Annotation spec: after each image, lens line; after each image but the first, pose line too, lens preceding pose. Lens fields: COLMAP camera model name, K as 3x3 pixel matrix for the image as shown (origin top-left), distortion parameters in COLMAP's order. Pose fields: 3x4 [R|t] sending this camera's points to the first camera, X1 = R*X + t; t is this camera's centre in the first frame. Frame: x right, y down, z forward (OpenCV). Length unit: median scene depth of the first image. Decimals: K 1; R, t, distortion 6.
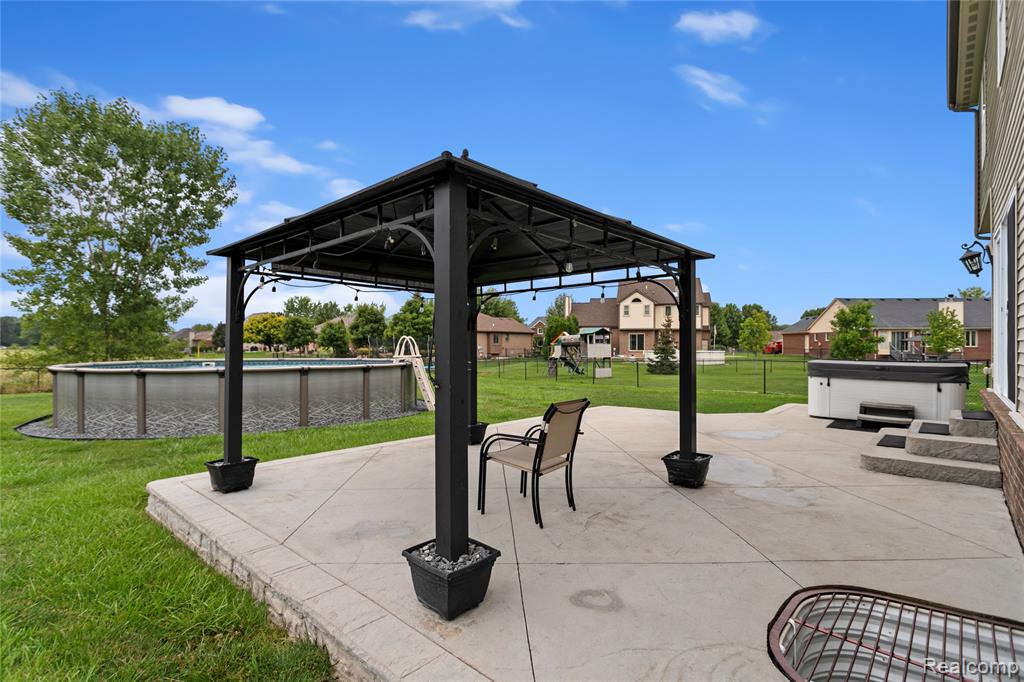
lens RADIAL K [[489.8, 0, 511.5], [0, 489.8, 345.9], [0, 0, 1]] dist [-0.010792, 0.001414]
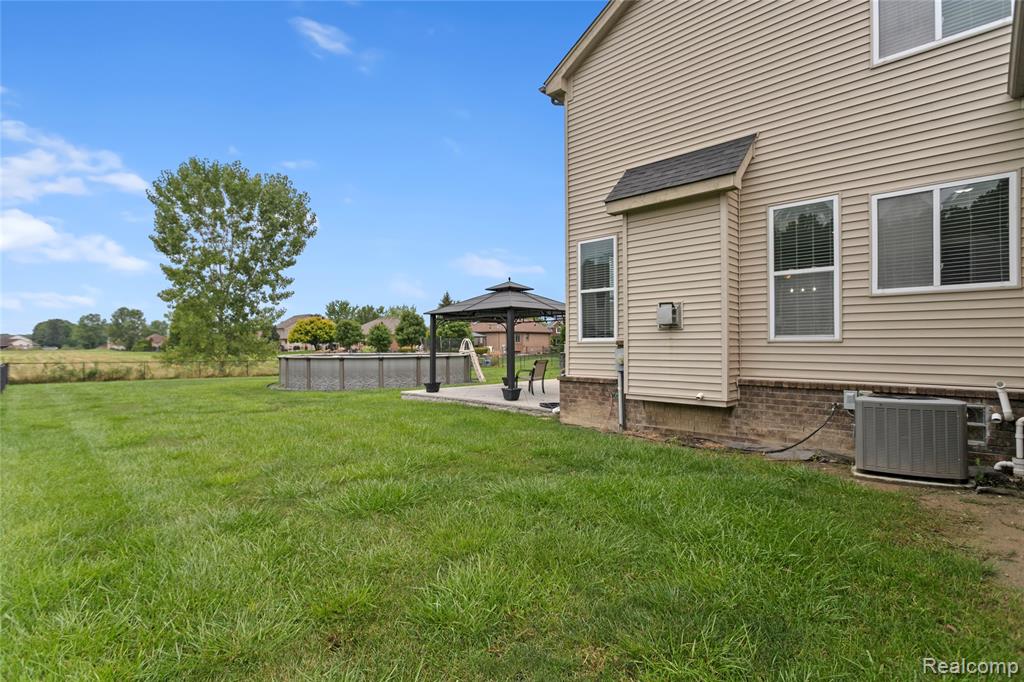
lens RADIAL K [[489.8, 0, 518.4], [0, 489.8, 346.6], [0, 0, 1]] dist [-0.010792, 0.001414]
pose [[0.999543, -0.005763, -0.029691, 0.006414], [0.005914, 0.999970, 0.005020, 0.000103], [0.029661, -0.005193, 0.999547, -0.283729]]
